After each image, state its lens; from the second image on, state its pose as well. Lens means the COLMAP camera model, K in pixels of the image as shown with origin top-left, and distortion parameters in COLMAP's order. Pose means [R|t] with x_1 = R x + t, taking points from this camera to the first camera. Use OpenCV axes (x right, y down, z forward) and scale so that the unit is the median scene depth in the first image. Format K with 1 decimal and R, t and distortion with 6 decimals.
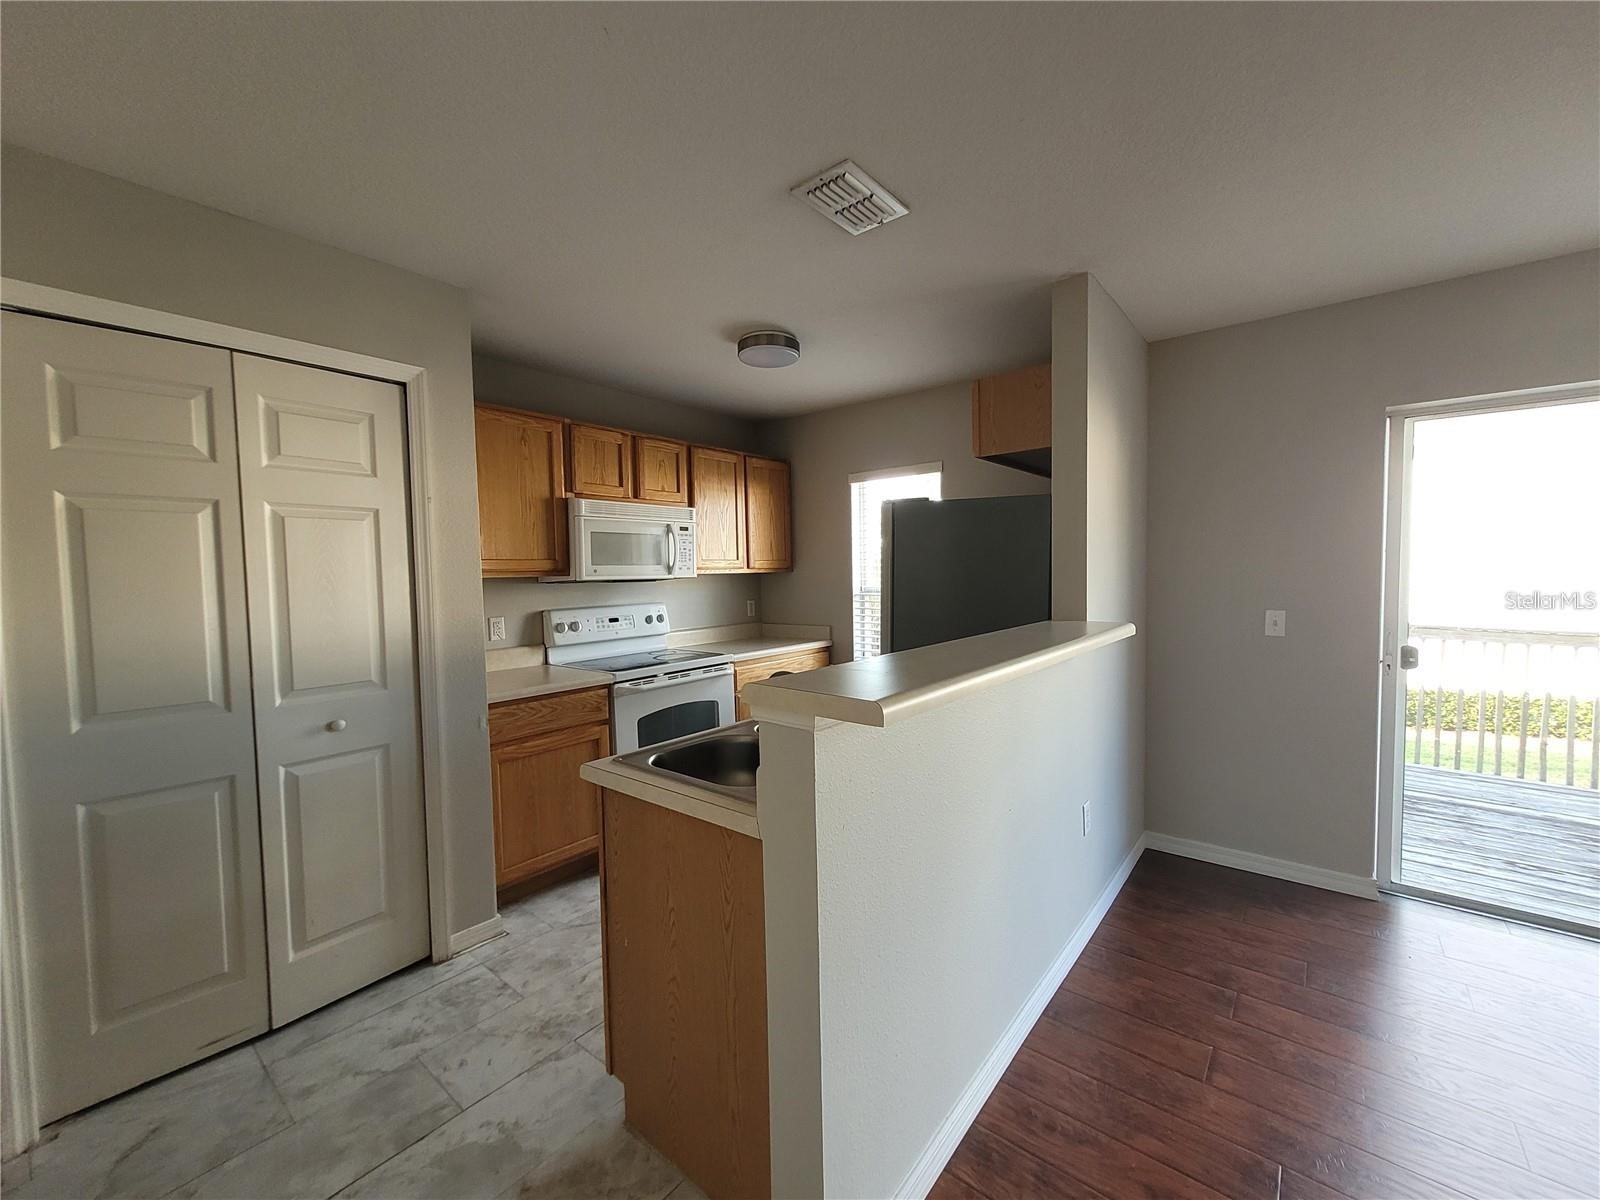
lens RADIAL K [[635.2, 0, 805.5], [0, 635.2, 598.2], [0, 0, 1]] dist [0.002335, -0.000308]
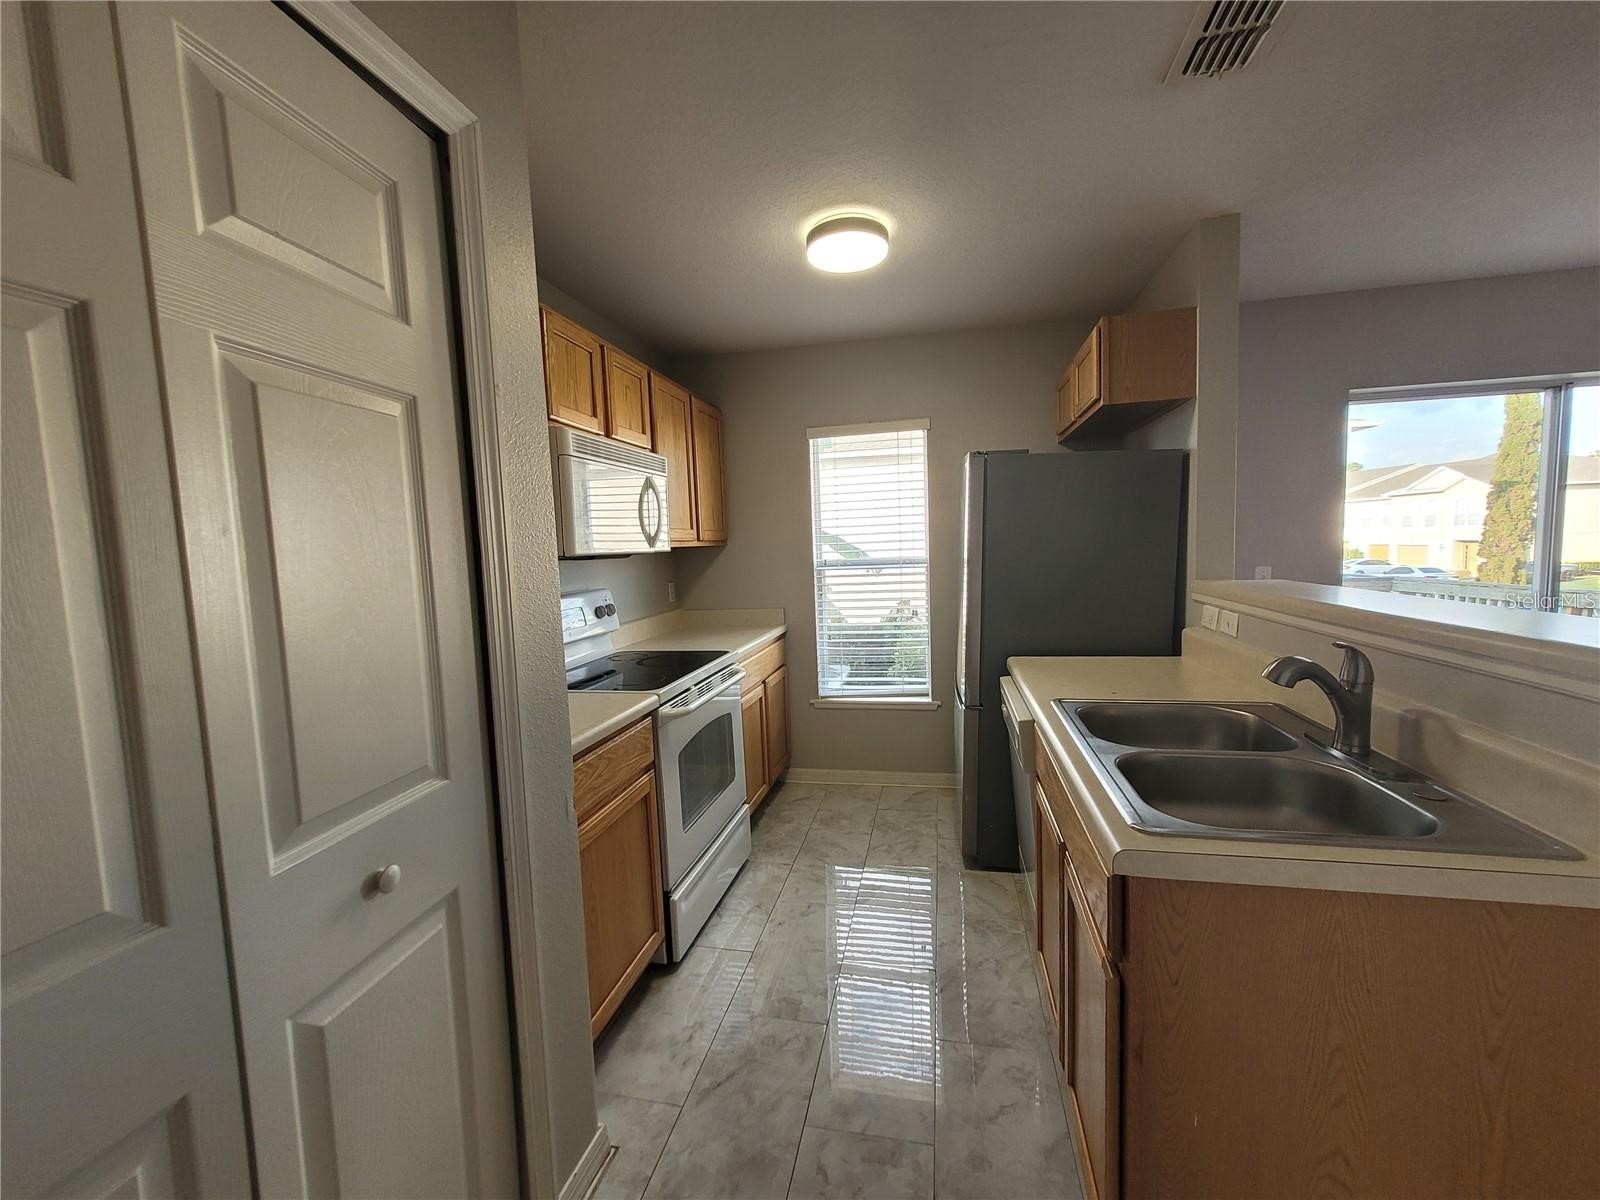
lens RADIAL K [[635.2, 0, 794.2], [0, 635.2, 599.9], [0, 0, 1]] dist [0.002335, -0.000308]
pose [[0.893259, -0.052232, 0.446497, -0.621136], [0.039277, 0.998497, 0.038228, 0.000487], [-0.447823, -0.016611, 0.893968, 0.448534]]
